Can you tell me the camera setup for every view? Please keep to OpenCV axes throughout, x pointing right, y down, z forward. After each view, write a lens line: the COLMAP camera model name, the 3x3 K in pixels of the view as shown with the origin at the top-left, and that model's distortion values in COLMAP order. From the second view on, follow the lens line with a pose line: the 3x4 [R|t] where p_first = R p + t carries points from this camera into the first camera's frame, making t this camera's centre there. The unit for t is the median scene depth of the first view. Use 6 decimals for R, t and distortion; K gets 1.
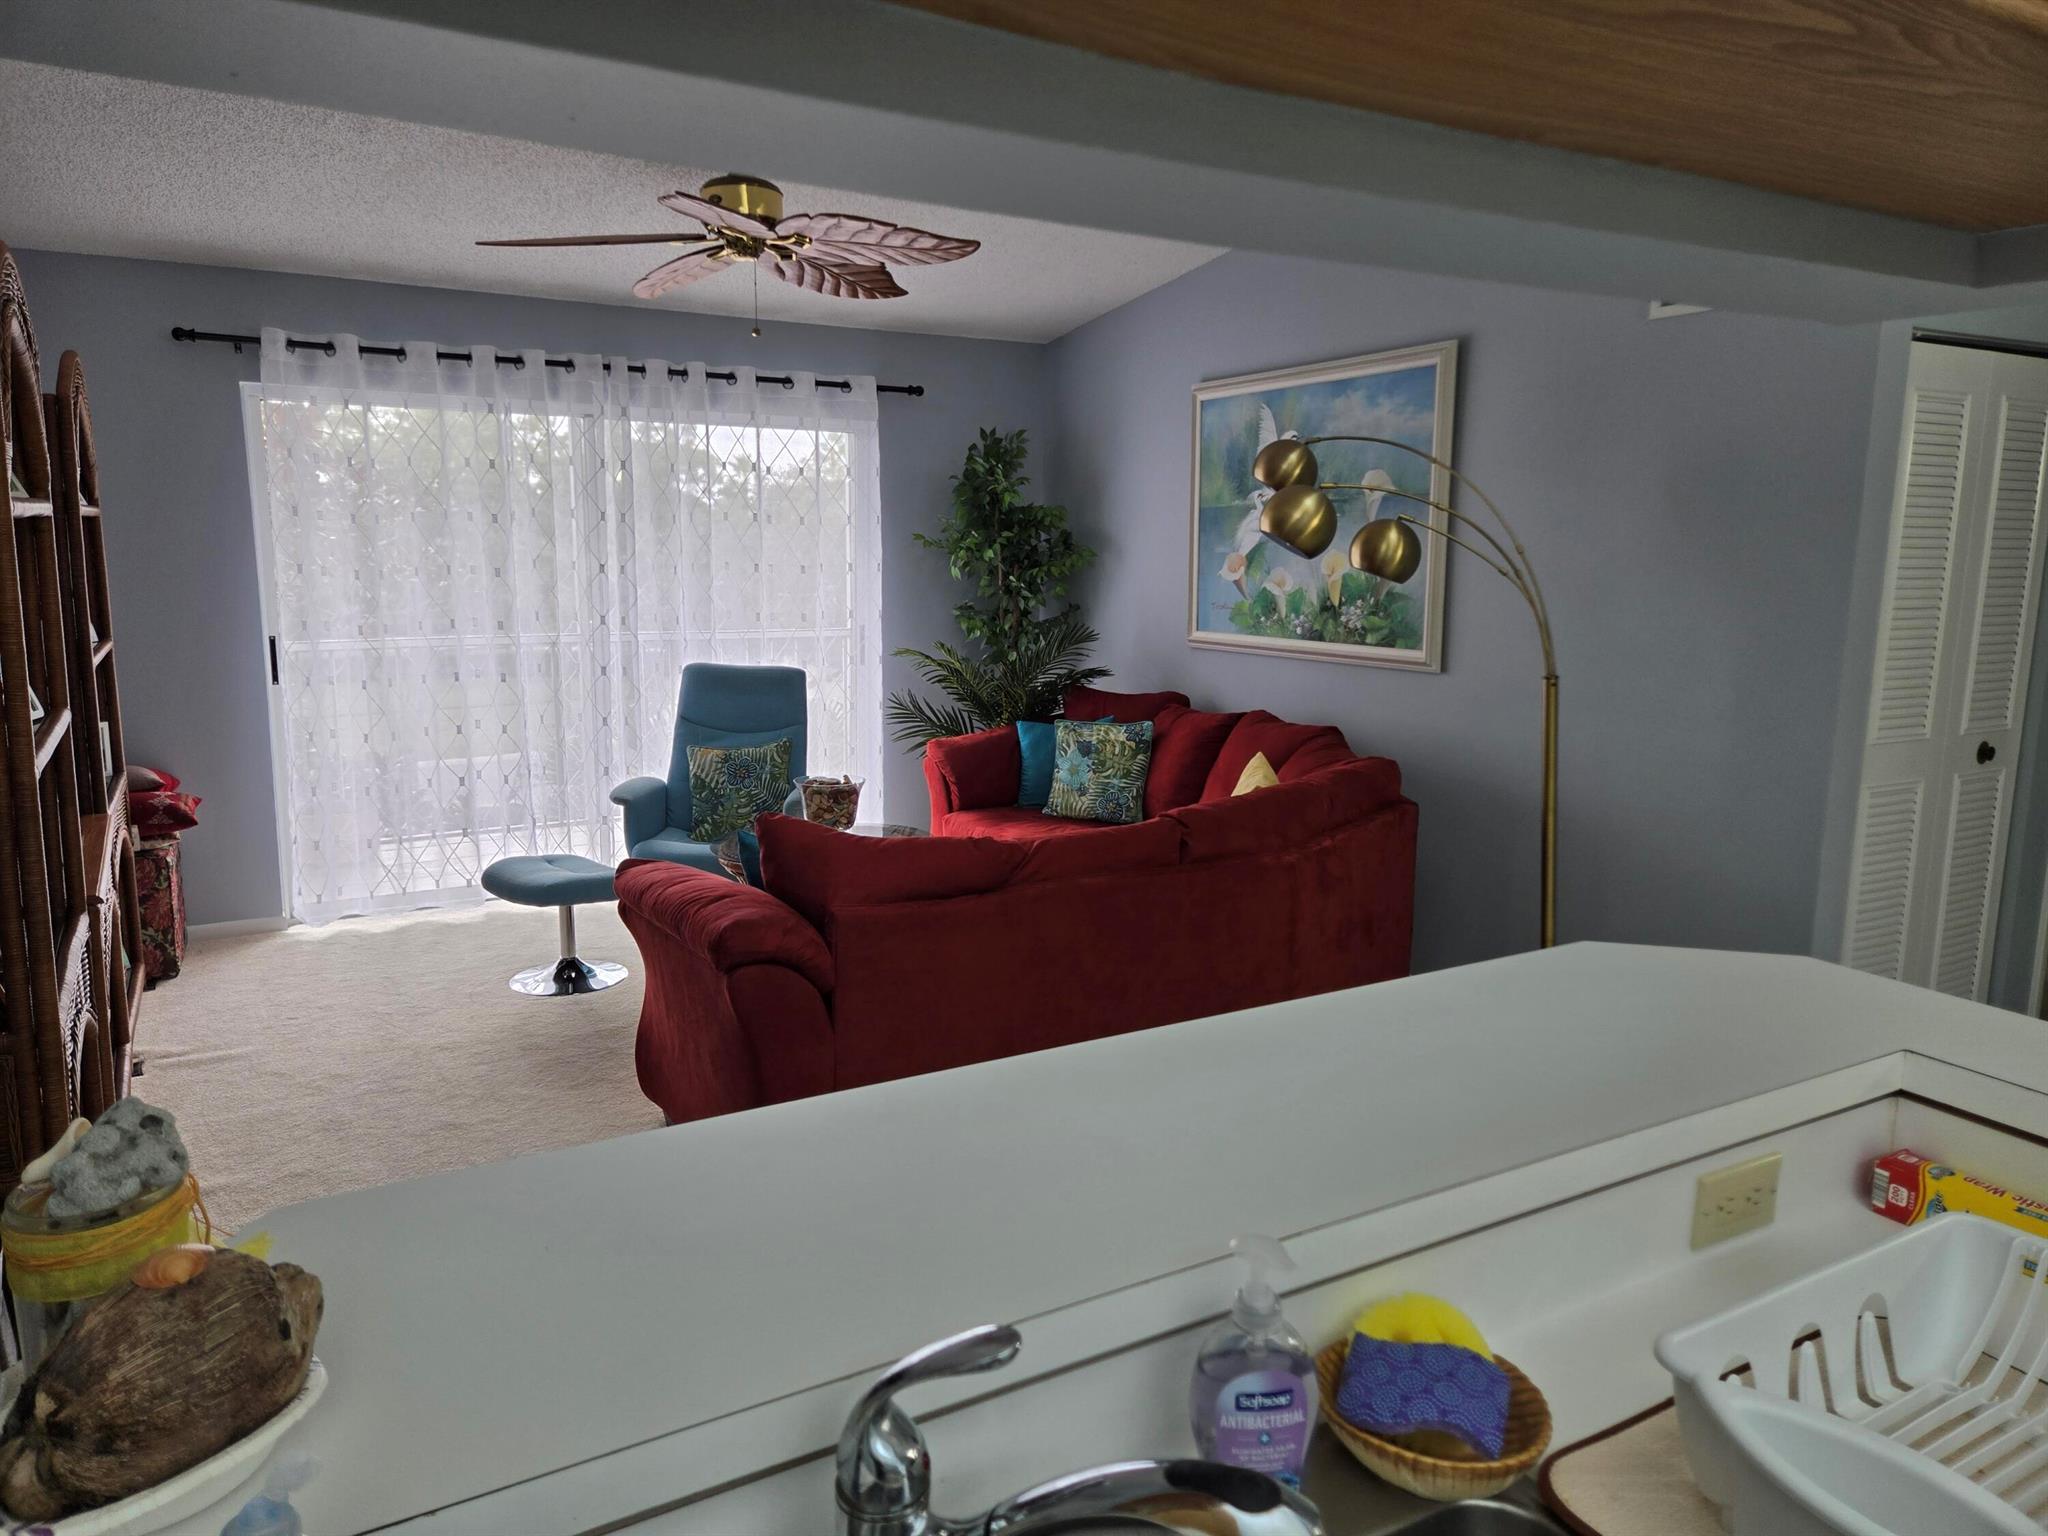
lens RADIAL K [[1373.9, 0, 1010.9], [0, 1373.9, 766.7], [0, 0, 1]] dist [0.092089, -0.069655]
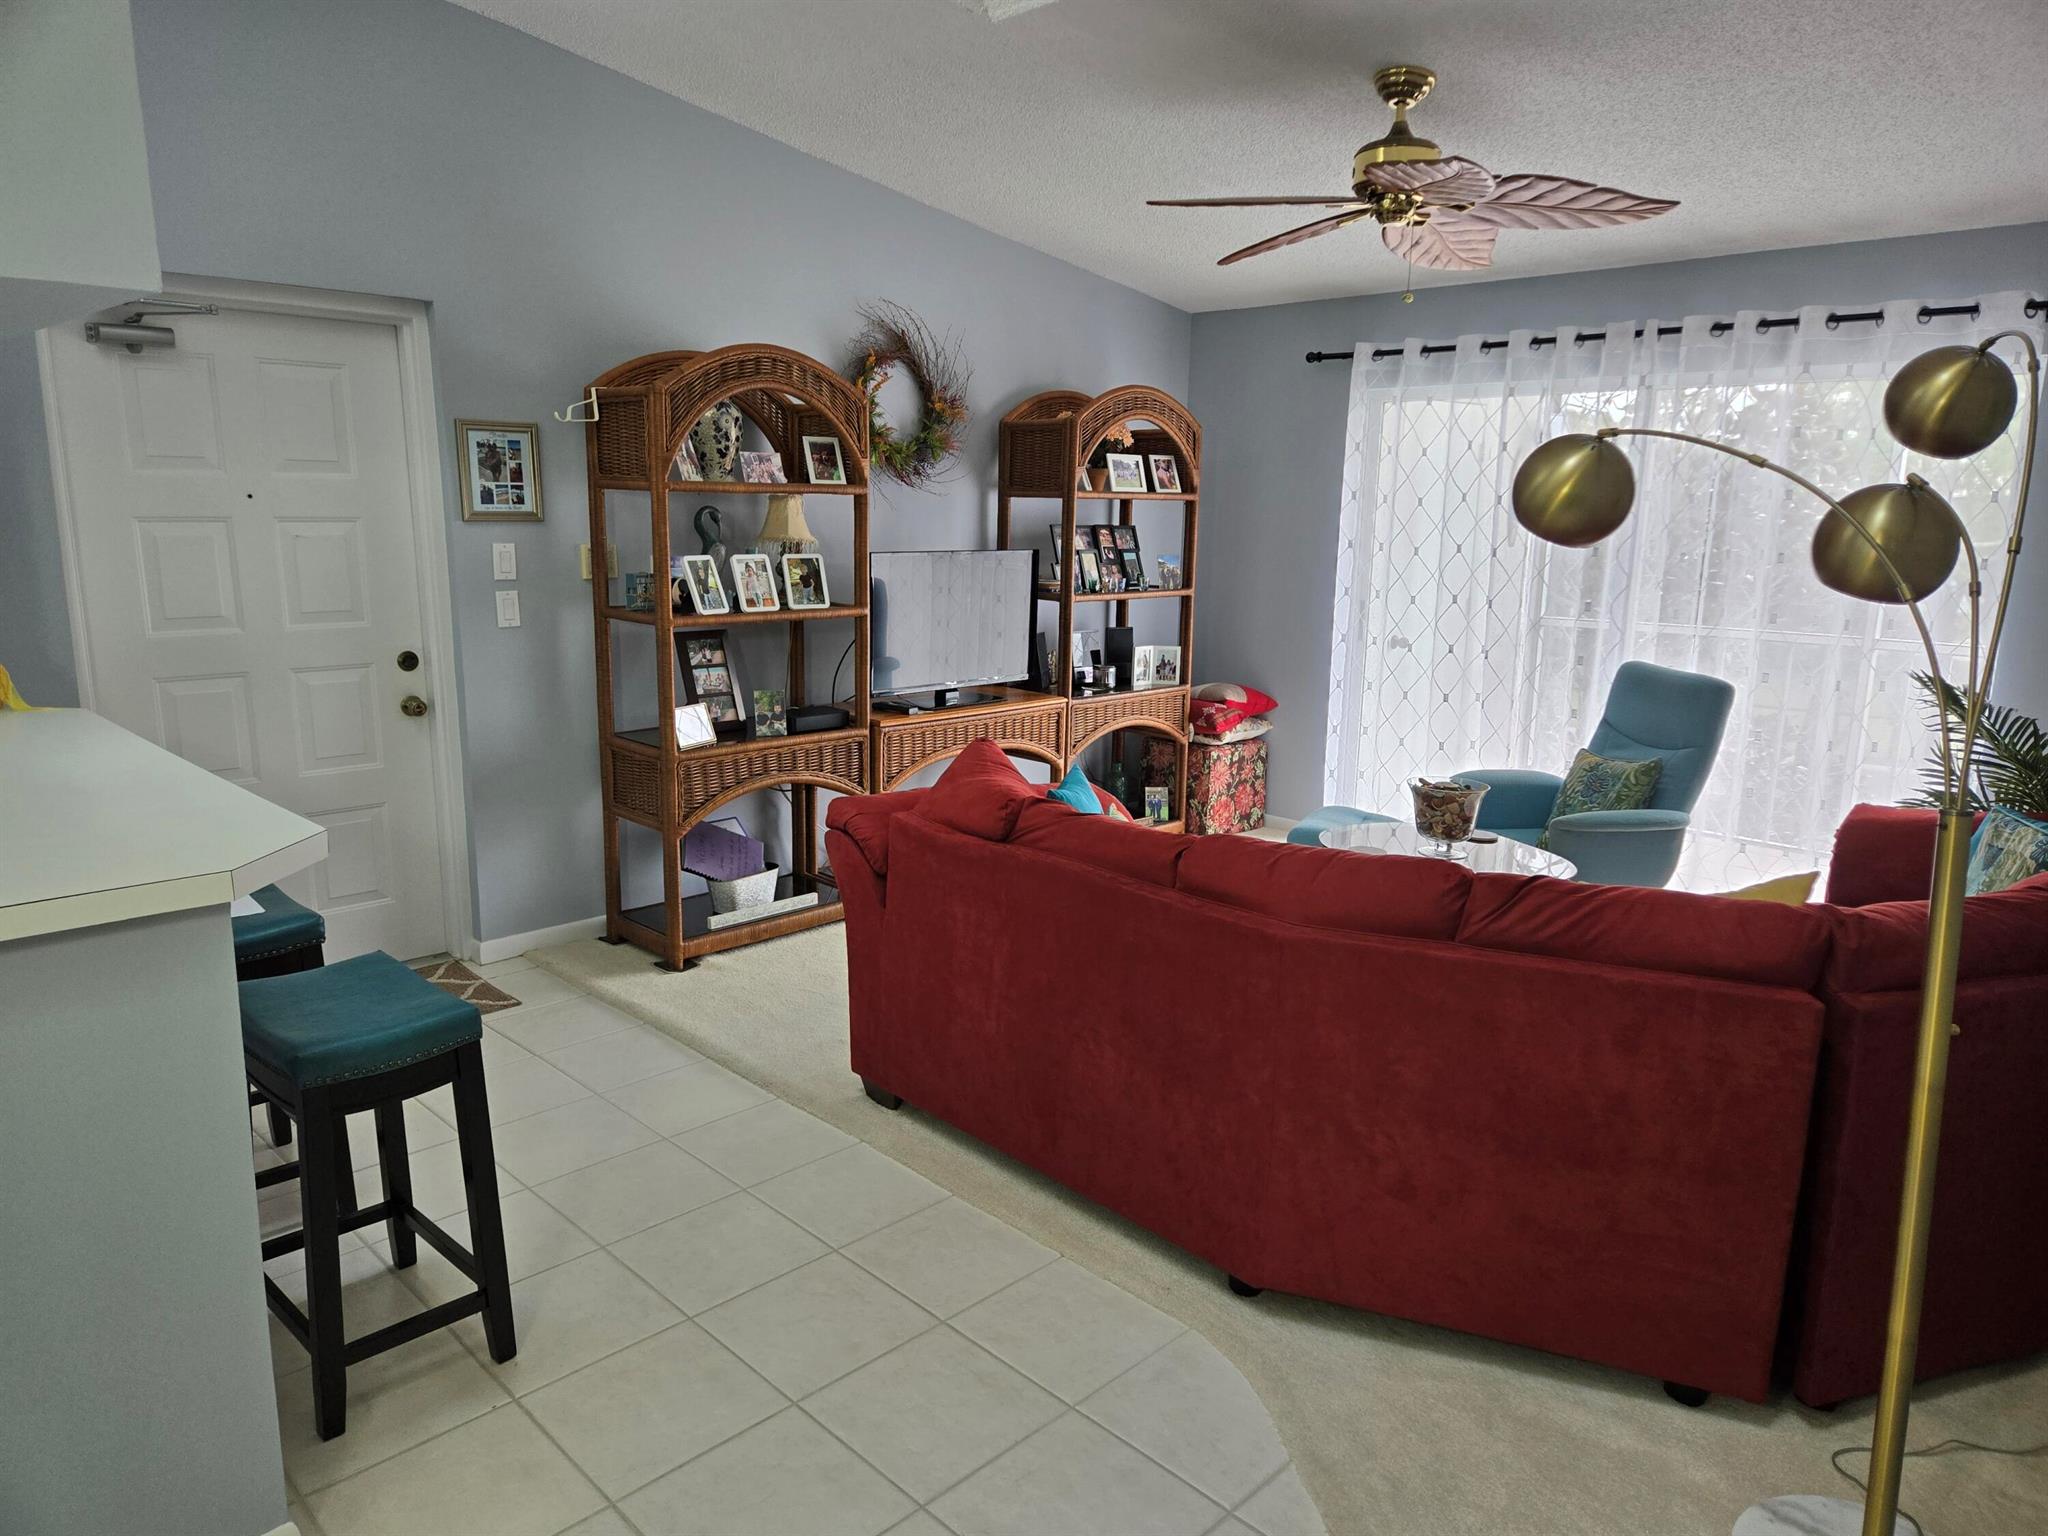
lens RADIAL K [[1373.9, 0, 1010.9], [0, 1373.9, 766.7], [0, 0, 1]] dist [0.092089, -0.069655]
pose [[0.243598, 0.186941, -0.951690, 0.541449], [-0.175986, 0.973479, 0.146175, -0.071201], [0.953776, 0.131876, 0.270037, 0.393290]]
